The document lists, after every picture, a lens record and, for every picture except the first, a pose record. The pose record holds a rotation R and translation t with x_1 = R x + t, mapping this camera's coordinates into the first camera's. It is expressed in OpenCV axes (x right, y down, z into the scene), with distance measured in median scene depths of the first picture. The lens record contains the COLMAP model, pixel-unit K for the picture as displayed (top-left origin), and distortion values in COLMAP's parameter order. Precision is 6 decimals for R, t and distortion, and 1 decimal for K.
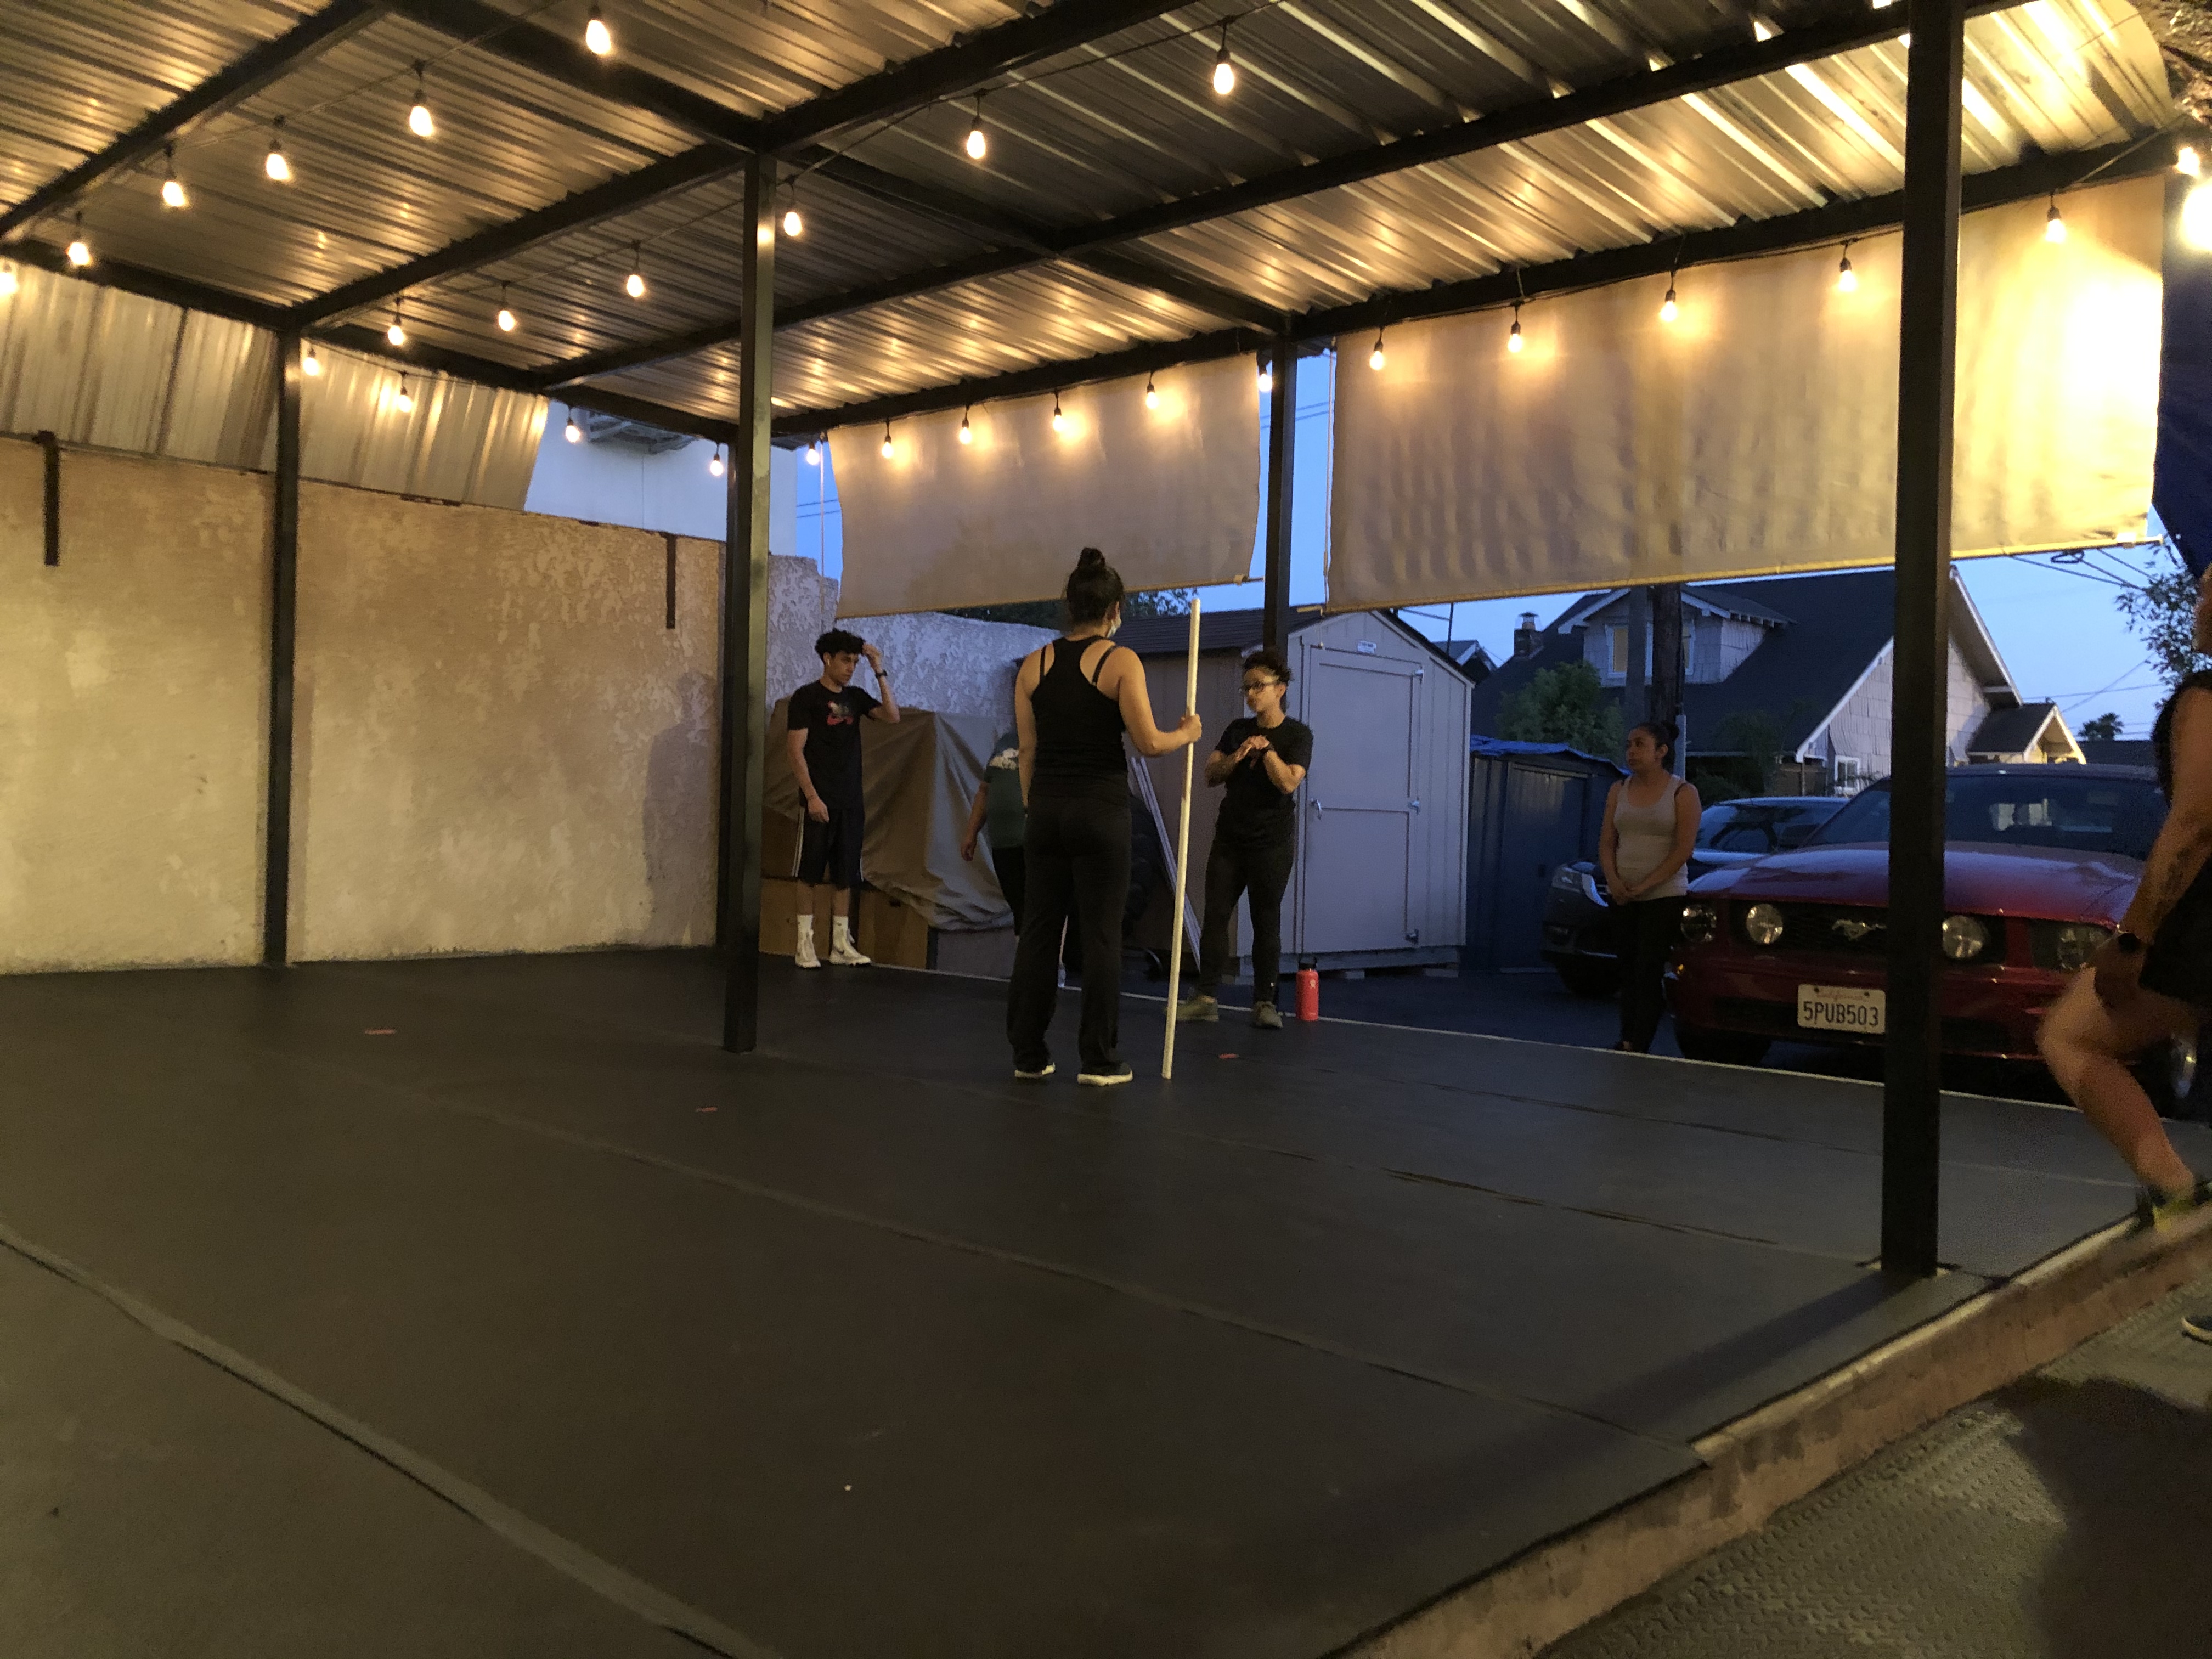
lens RADIAL K [[1827.4, 0, 1111.6], [0, 1827.4, 828.1], [0, 0, 1]] dist [-0.000812, 0.013837]
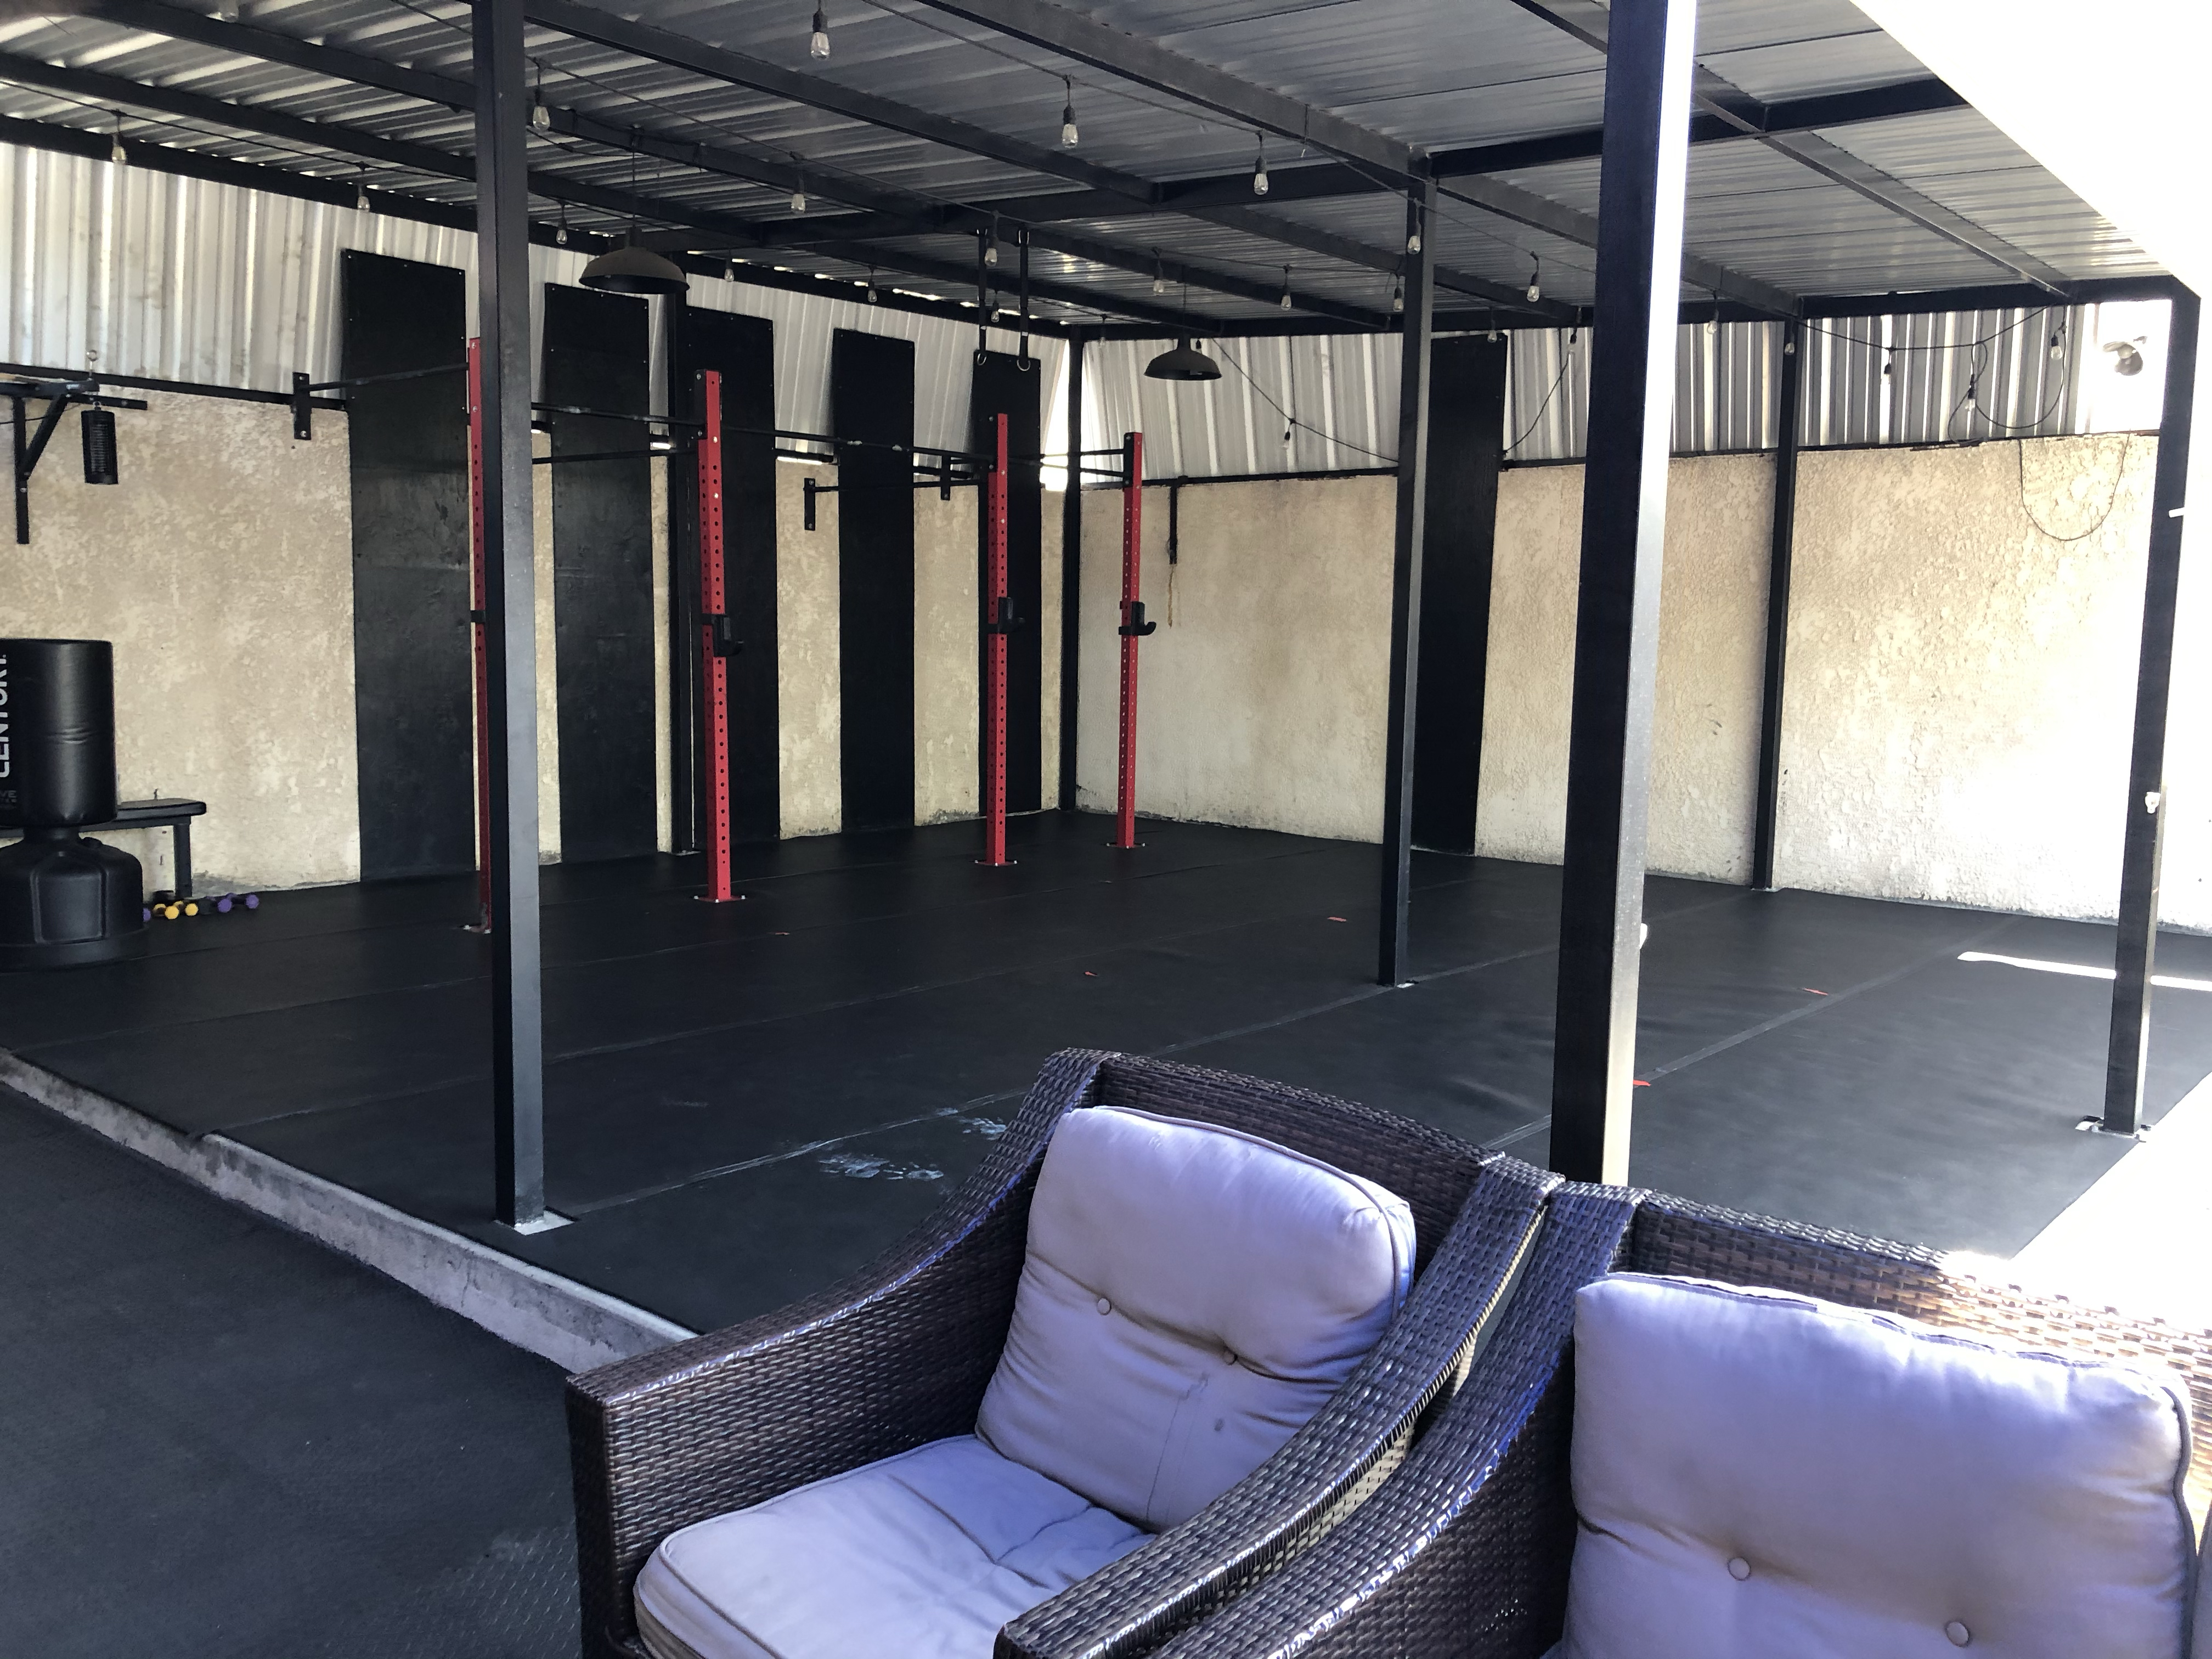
lens RADIAL K [[1812.4, 0, 1101.3], [0, 1812.4, 830.4], [0, 0, 1]] dist [0.016257, -0.001680]
pose [[0.064603, 0.089681, -0.993873, 0.613575], [-0.020021, 0.995870, 0.088559, -0.051541], [0.997710, 0.014177, 0.066132, 0.497811]]
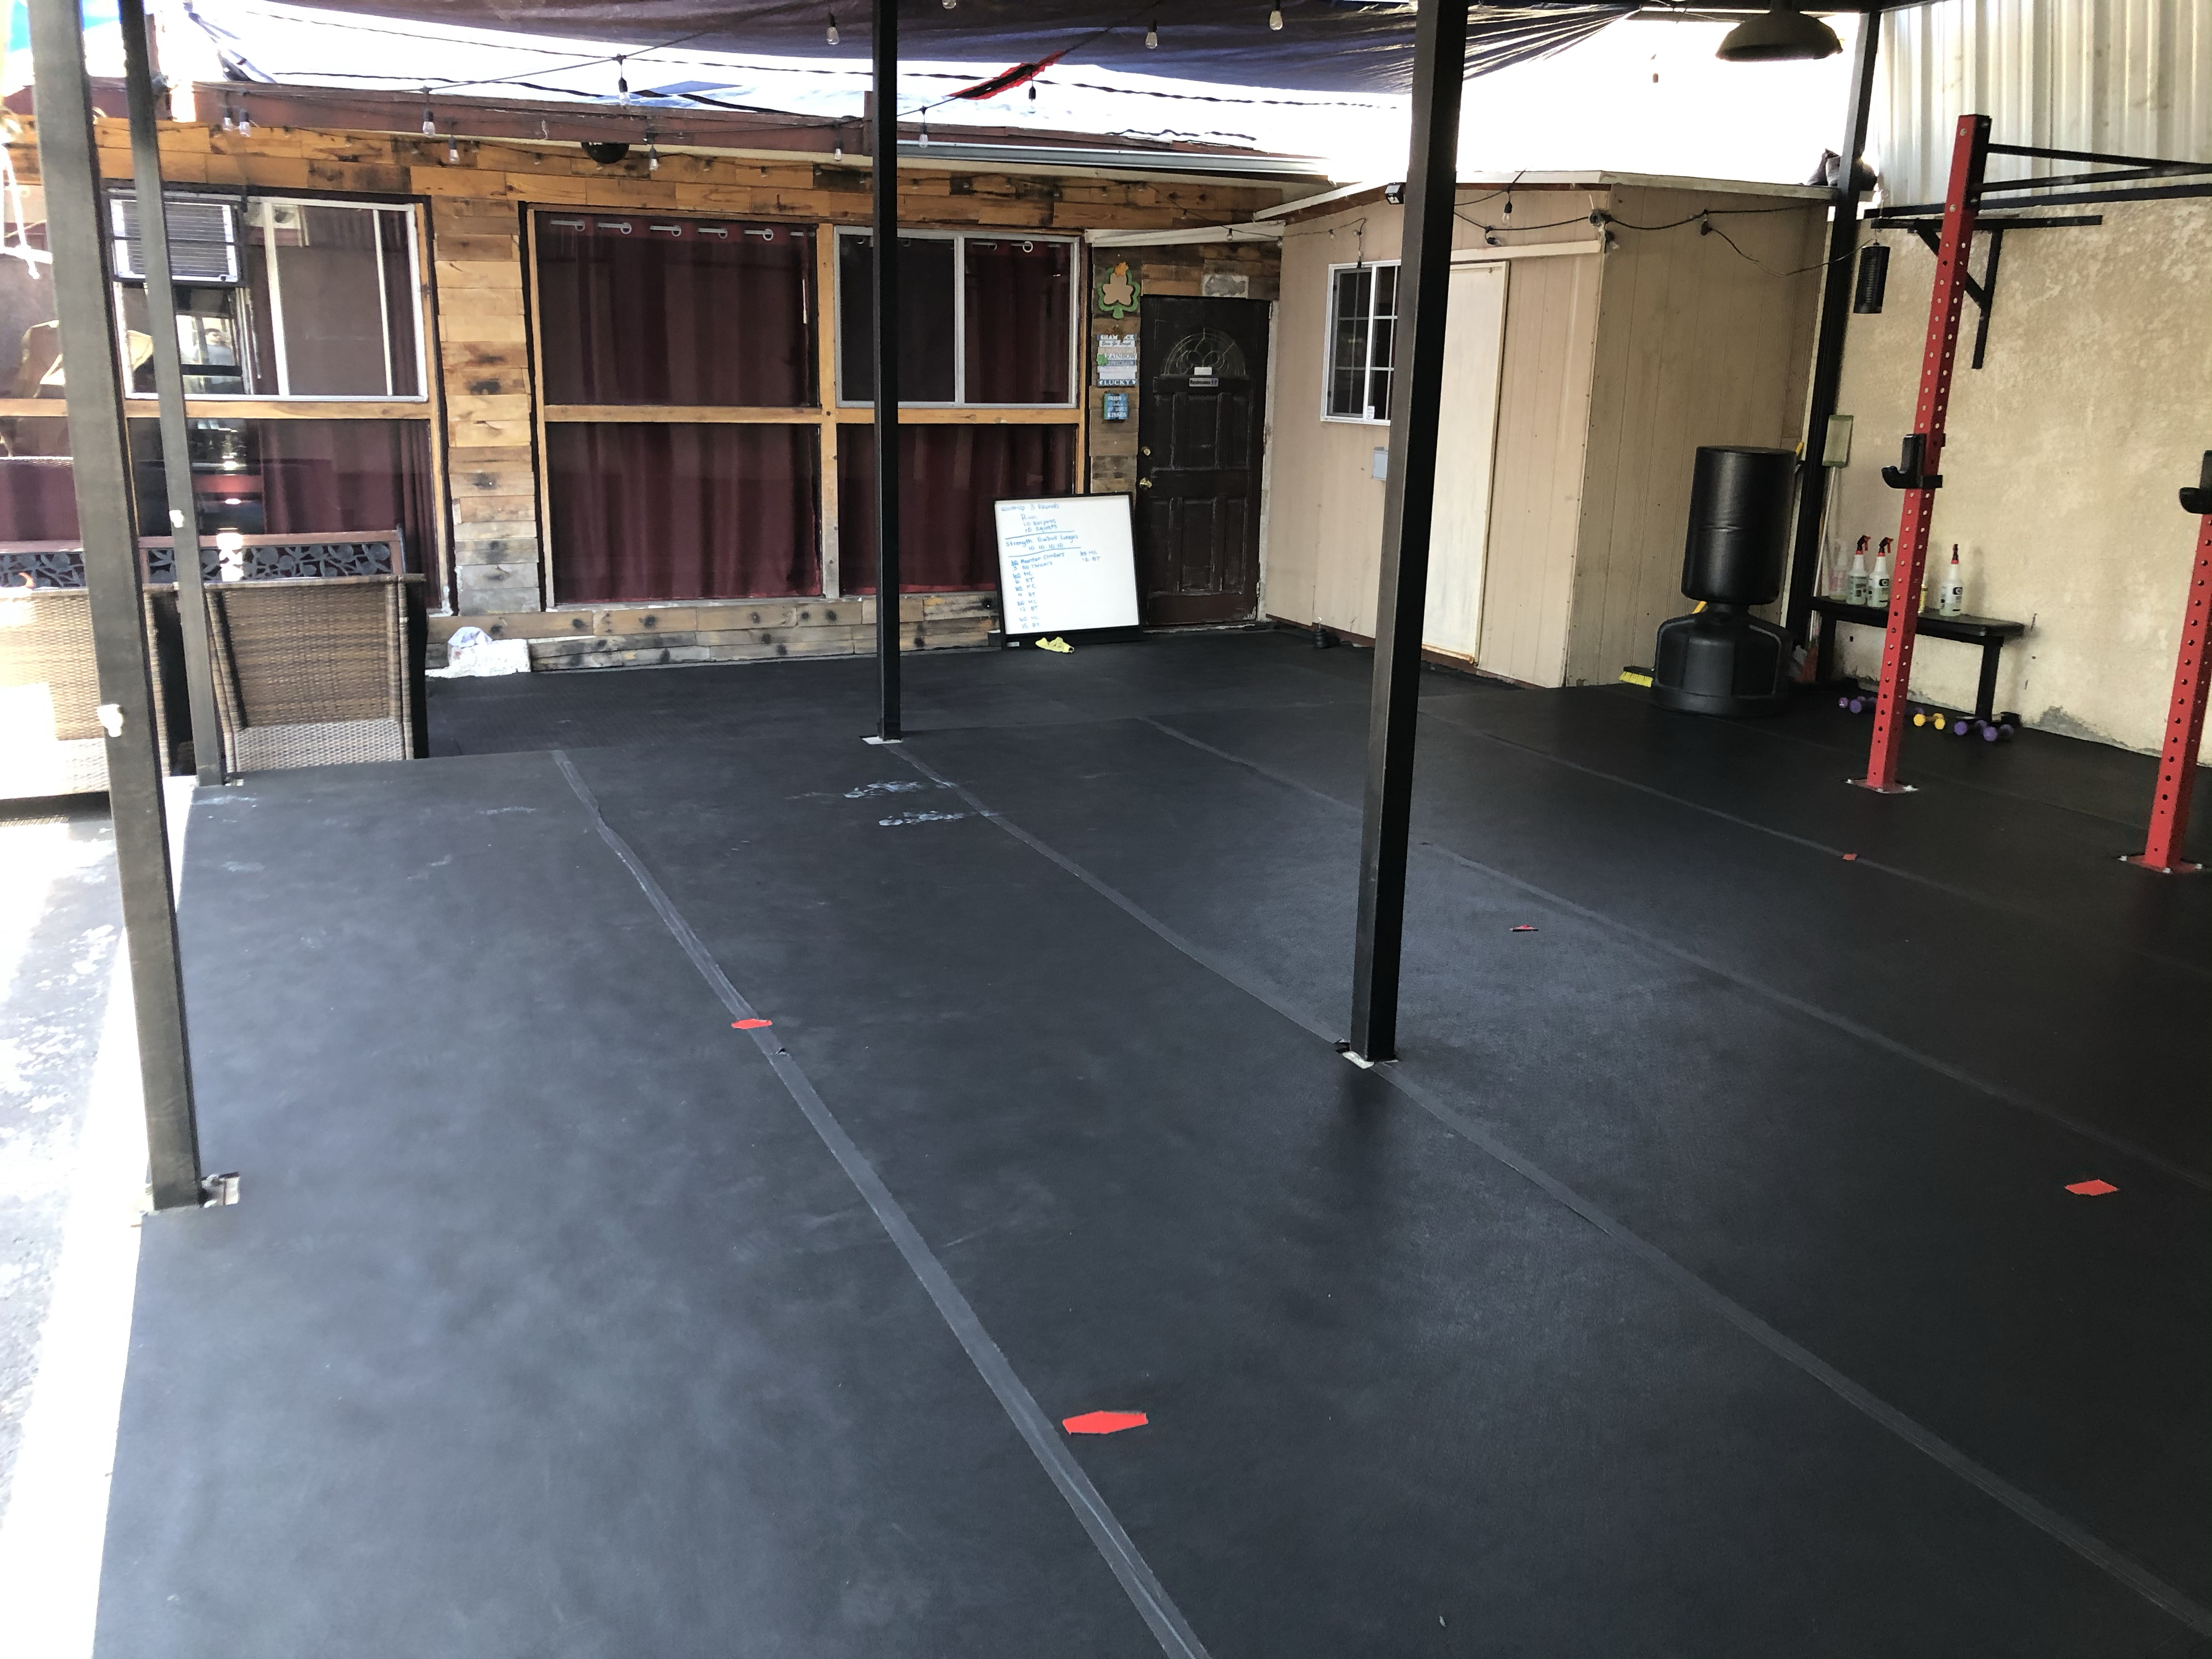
lens RADIAL K [[1820.5, 0, 1101.3], [0, 1820.5, 829.3], [0, 0, 1]] dist [0.007420, -0.005942]
pose [[-0.921343, -0.144442, 0.360920, -0.247325], [-0.046944, 0.962955, 0.265543, -0.099702], [-0.385905, 0.227713, -0.893993, 1.121343]]
